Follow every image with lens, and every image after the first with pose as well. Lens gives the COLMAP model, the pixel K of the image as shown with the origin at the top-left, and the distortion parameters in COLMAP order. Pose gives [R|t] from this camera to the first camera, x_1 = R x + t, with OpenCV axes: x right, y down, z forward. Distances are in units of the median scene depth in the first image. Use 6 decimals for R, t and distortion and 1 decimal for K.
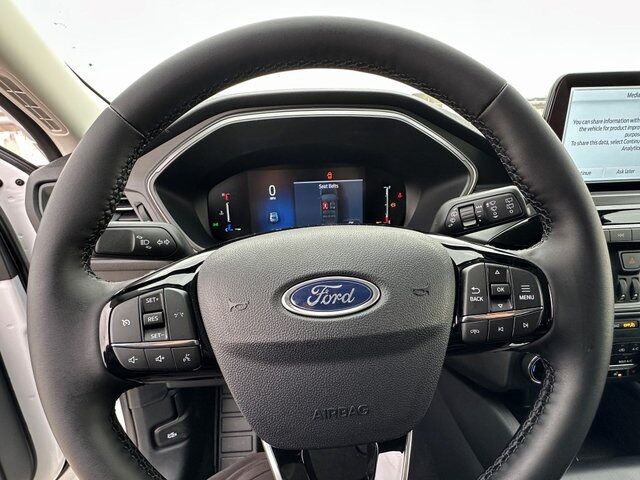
lens RADIAL K [[352.8, 0, 315.6], [0, 352.8, 252.6], [0, 0, 1]] dist [-0.002920, 0.002114]
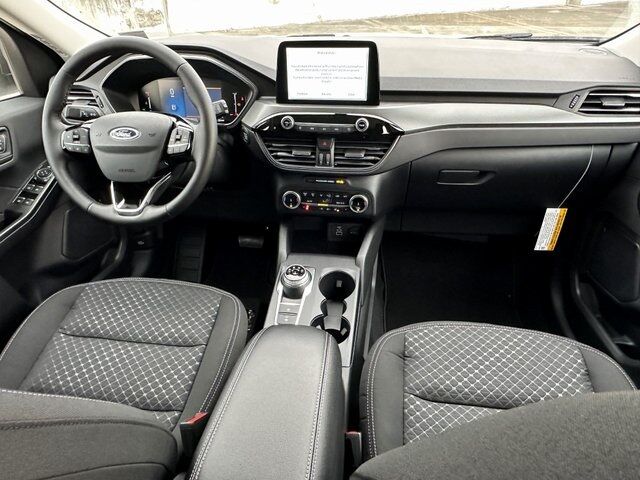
lens RADIAL K [[423.4, 0, 315.6], [0, 423.4, 246.4], [0, 0, 1]] dist [0.005278, 0.001165]
pose [[0.975311, 0.125604, -0.181637, 1.878522], [-0.084691, 0.972349, 0.217634, 0.097742], [0.203950, -0.196878, 0.958980, -1.855011]]
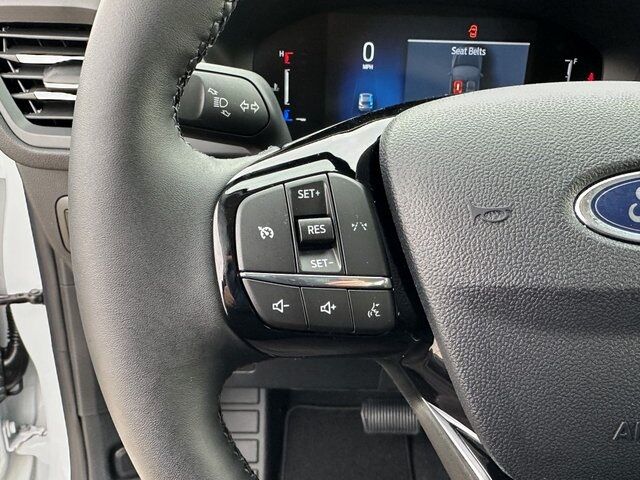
lens RADIAL K [[557.3, 0, 311.5], [0, 557.3, 261.3], [0, 0, 1]] dist [0.000359, -0.007743]
pose [[0.998039, 0.062087, 0.007909, -0.349712], [-0.062579, 0.992147, 0.108296, 0.109564], [-0.001123, -0.108579, 0.994087, 0.154054]]
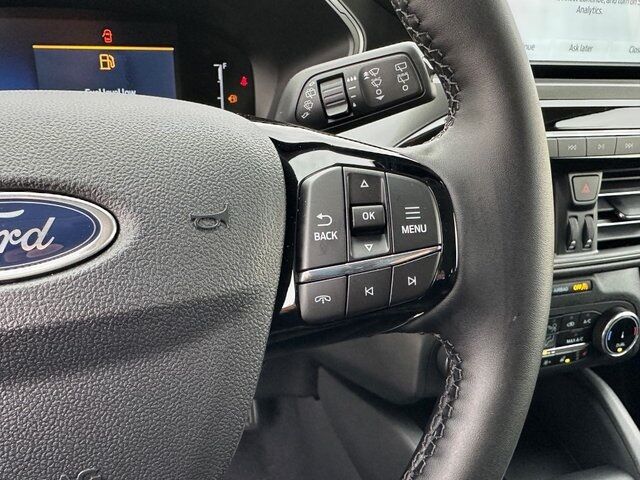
lens RADIAL K [[557.3, 0, 312.6], [0, 557.3, 258.6], [0, 0, 1]] dist [0.000359, -0.007743]
pose [[0.963257, -0.041692, 0.265327, 0.175681], [0.018511, 0.995835, 0.089278, 0.072273], [-0.267944, -0.081086, 0.960016, 0.180194]]
